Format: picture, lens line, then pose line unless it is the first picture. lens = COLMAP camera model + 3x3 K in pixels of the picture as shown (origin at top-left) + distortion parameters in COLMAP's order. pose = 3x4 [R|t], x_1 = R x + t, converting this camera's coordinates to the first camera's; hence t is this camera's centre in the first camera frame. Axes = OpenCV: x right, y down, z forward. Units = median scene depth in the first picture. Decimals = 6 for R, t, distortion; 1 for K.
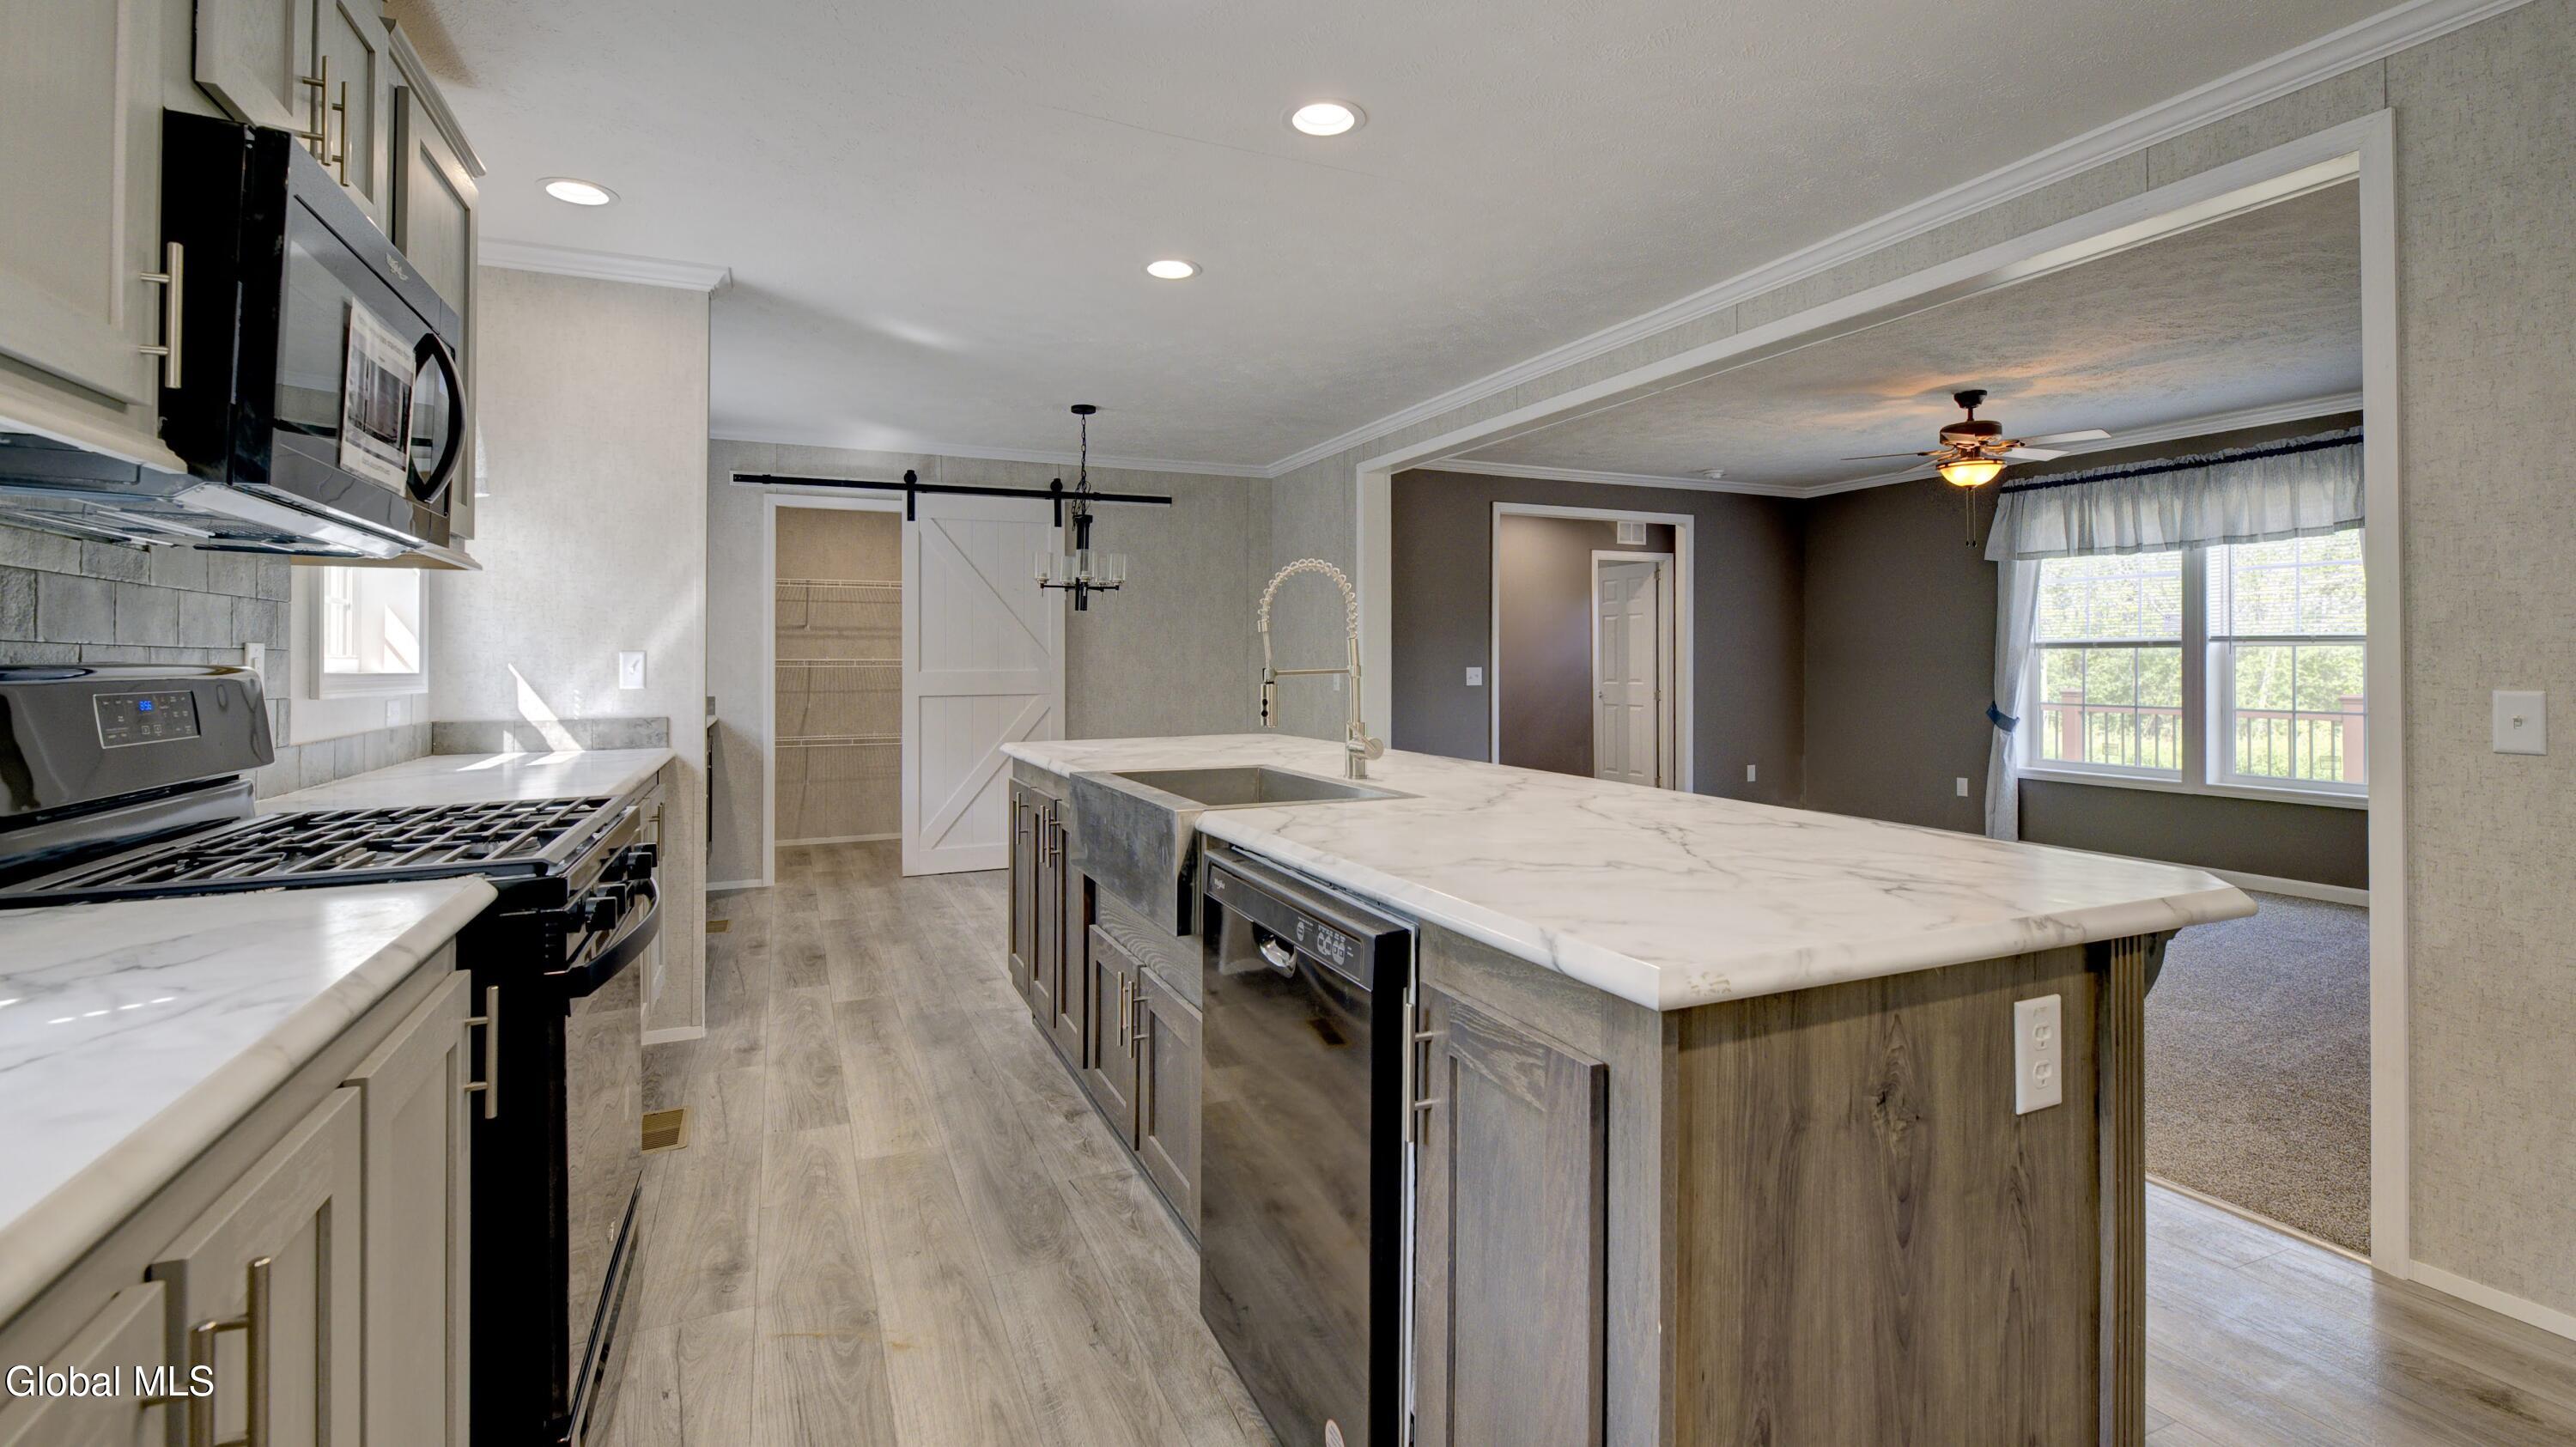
lens RADIAL K [[1113.8, 0, 1288.7], [0, 1113.8, 655.3], [0, 0, 1]] dist [-0.001368, -0.000567]
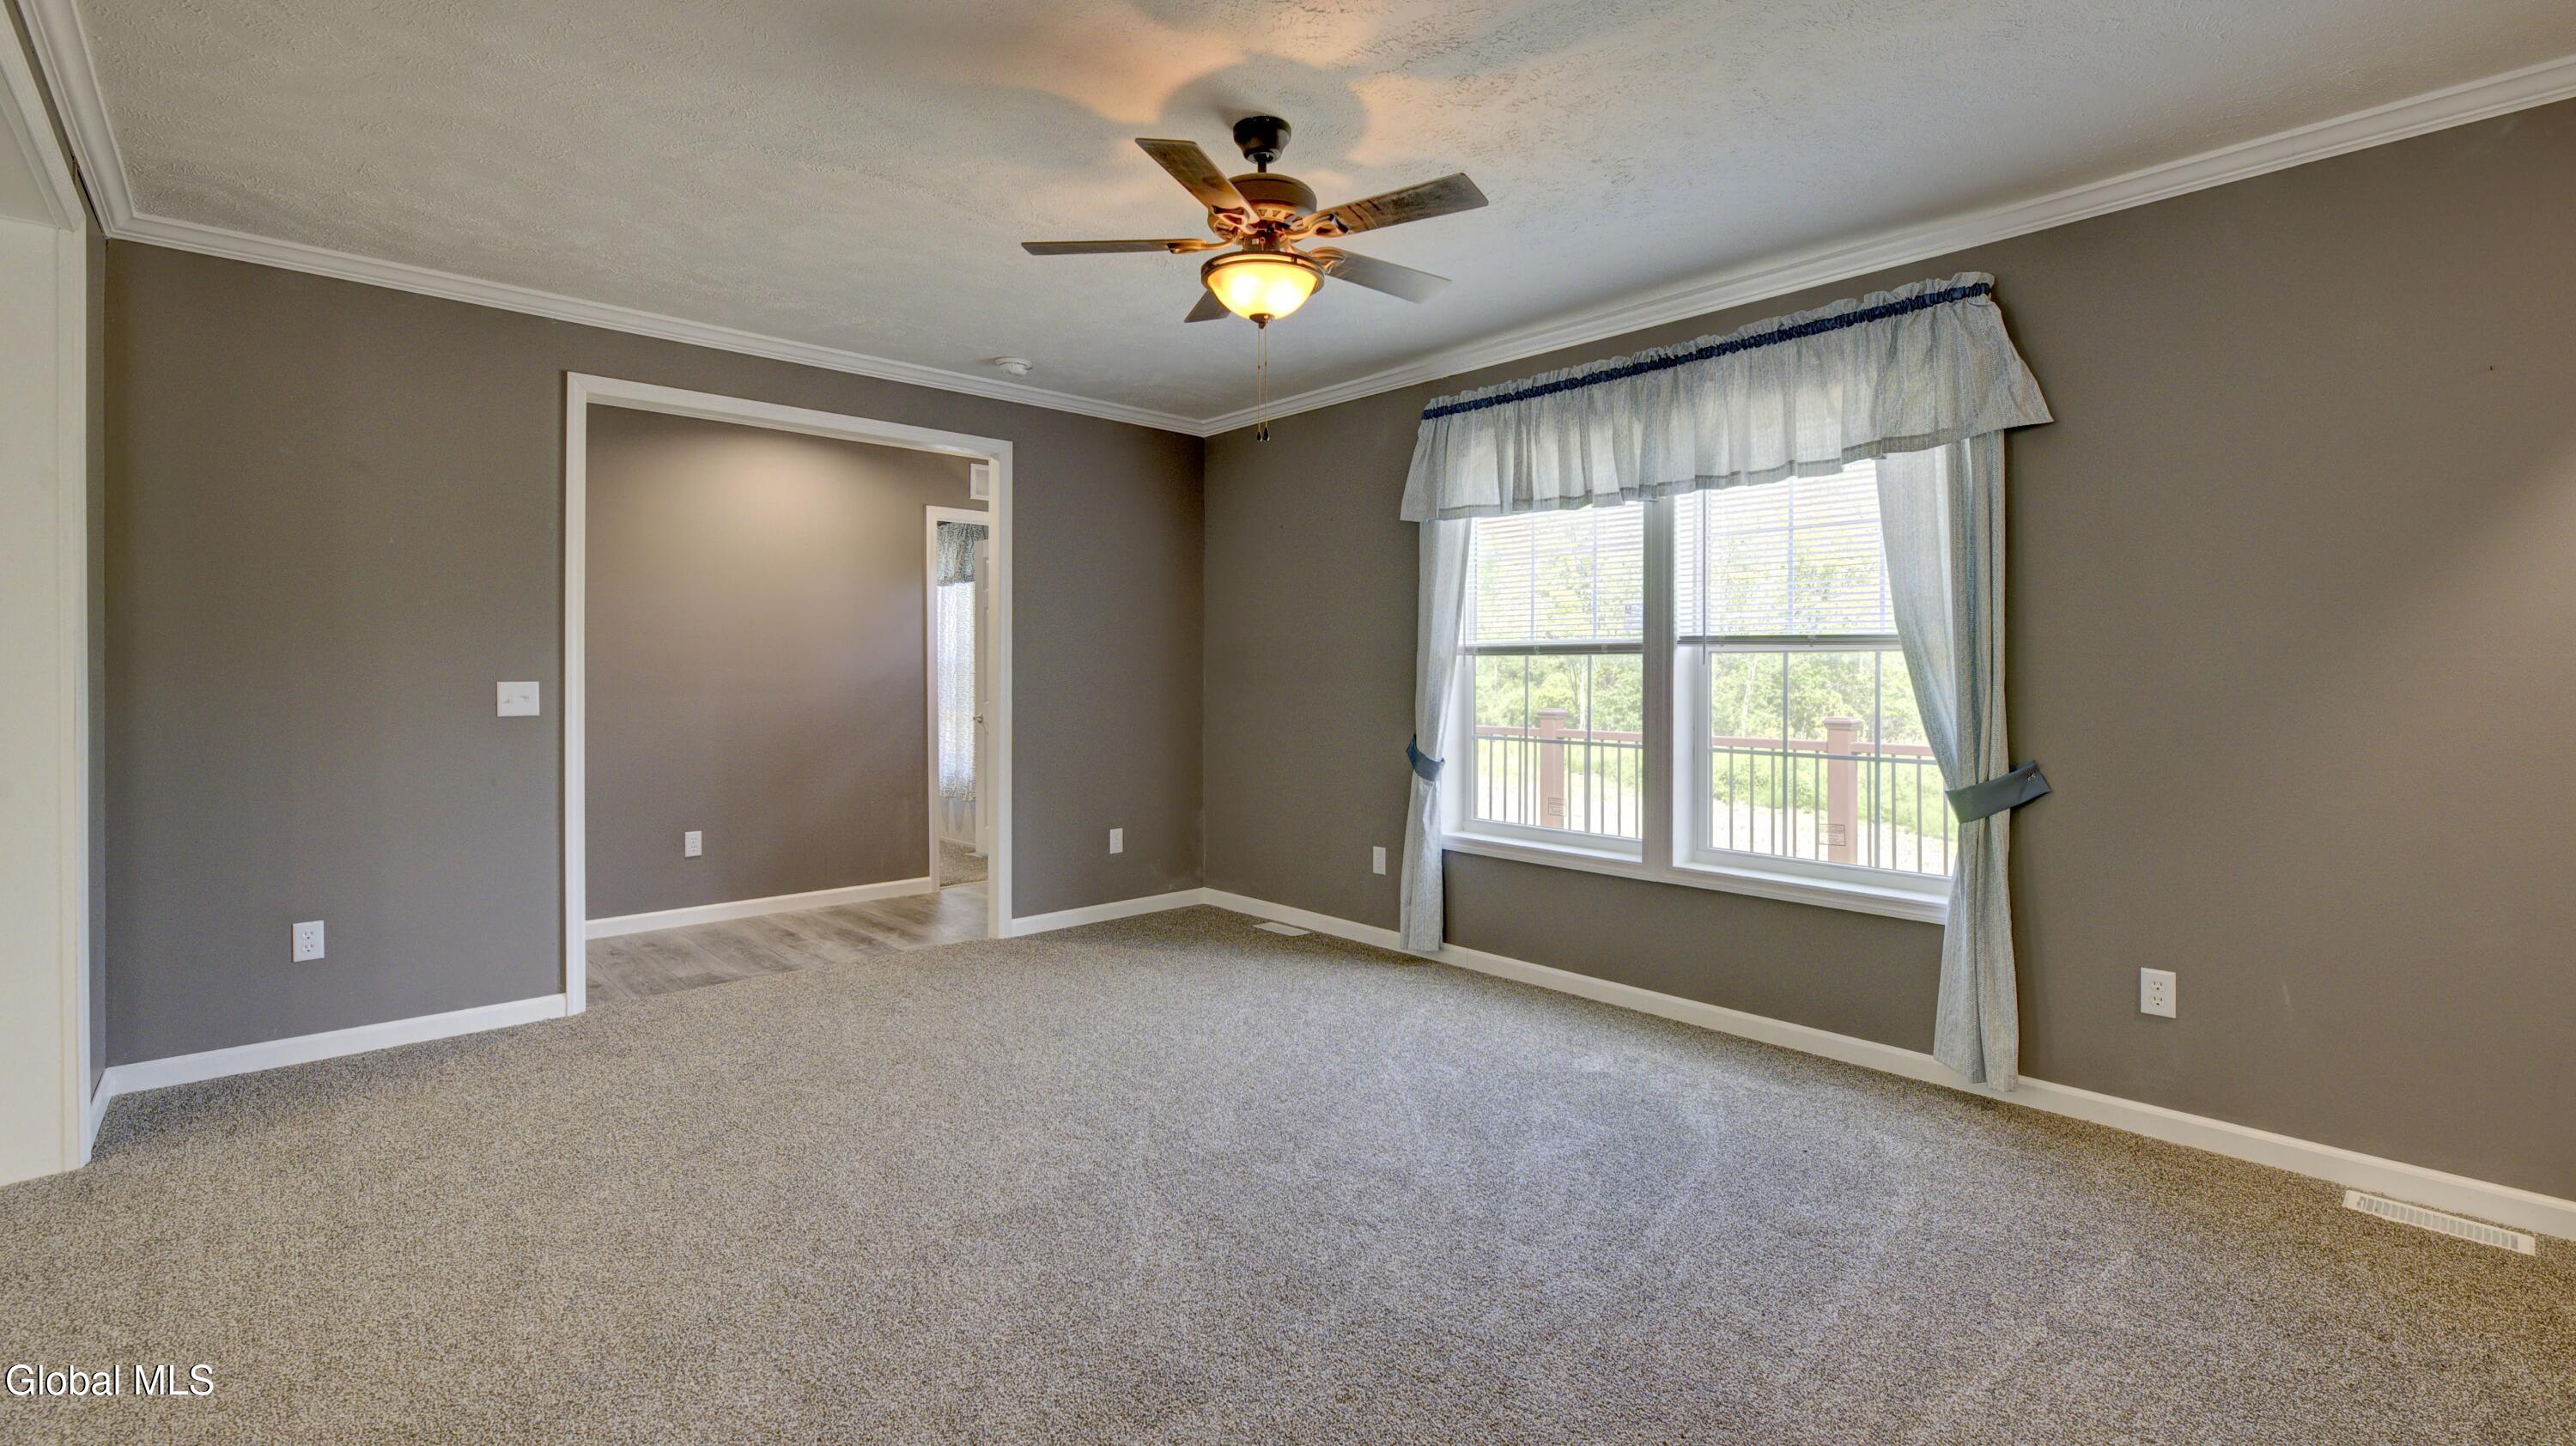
lens RADIAL K [[1094.8, 0, 1280.4], [0, 1094.8, 665.9], [0, 0, 1]] dist [-0.000127, -0.000136]
pose [[0.949762, 0.007022, 0.312893, 0.397462], [-0.006505, 0.999975, -0.002696, 0.002961], [-0.312904, 0.000525, 0.949785, 0.454693]]
